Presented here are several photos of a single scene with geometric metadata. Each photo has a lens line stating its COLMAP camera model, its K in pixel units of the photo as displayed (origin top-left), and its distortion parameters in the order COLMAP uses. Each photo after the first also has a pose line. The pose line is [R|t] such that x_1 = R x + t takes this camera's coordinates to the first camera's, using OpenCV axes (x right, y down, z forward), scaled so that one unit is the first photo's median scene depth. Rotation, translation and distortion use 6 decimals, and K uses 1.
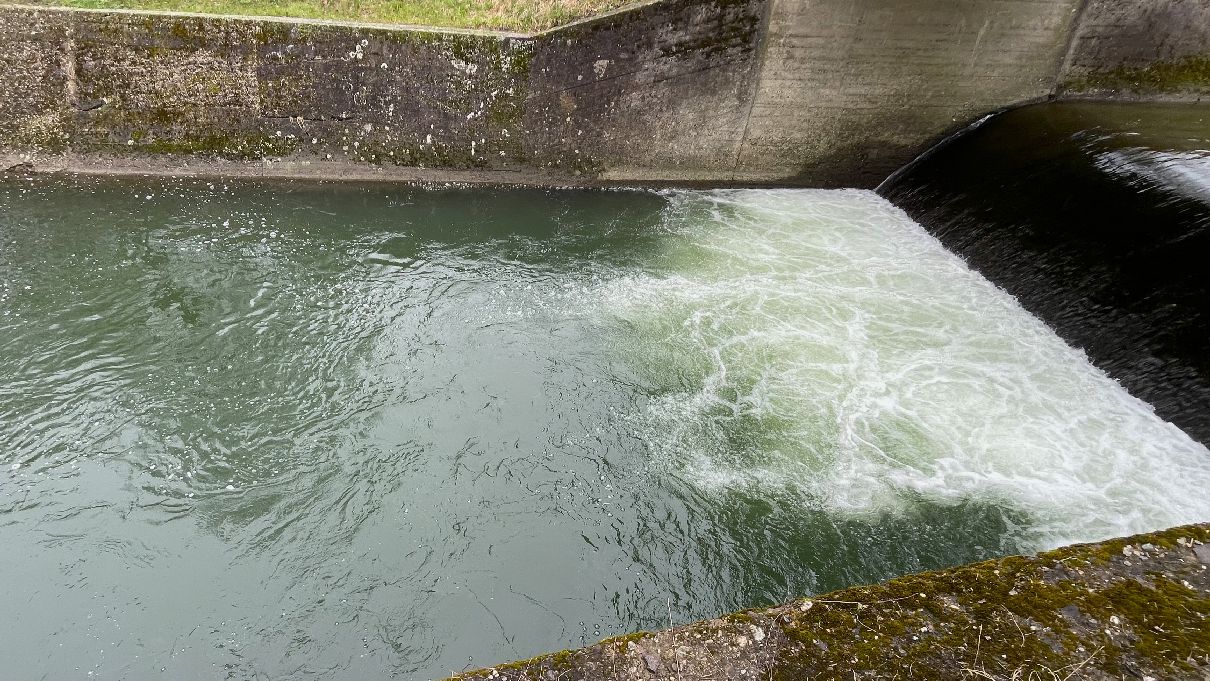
lens RADIAL K [[524.8, 0, 605.9], [0, 524.8, 341.1], [0, 0, 1]] dist [0.001751, 0.000337]
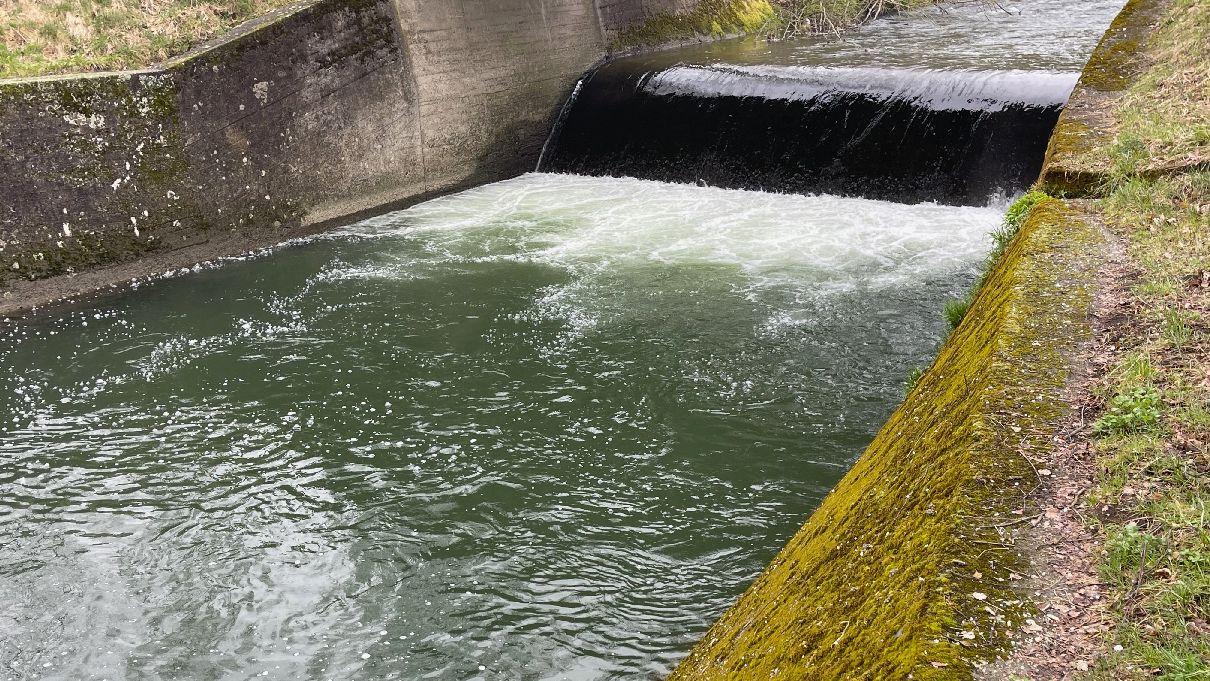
lens RADIAL K [[1314.2, 0, 604.9], [0, 1314.2, 340.8], [0, 0, 1]] dist [0.080314, 0.000000]
pose [[0.555879, -0.279048, 0.783027, -1.343227], [0.558838, 0.822792, -0.103506, 0.261886], [-0.615386, 0.495122, 0.613315, -0.320658]]
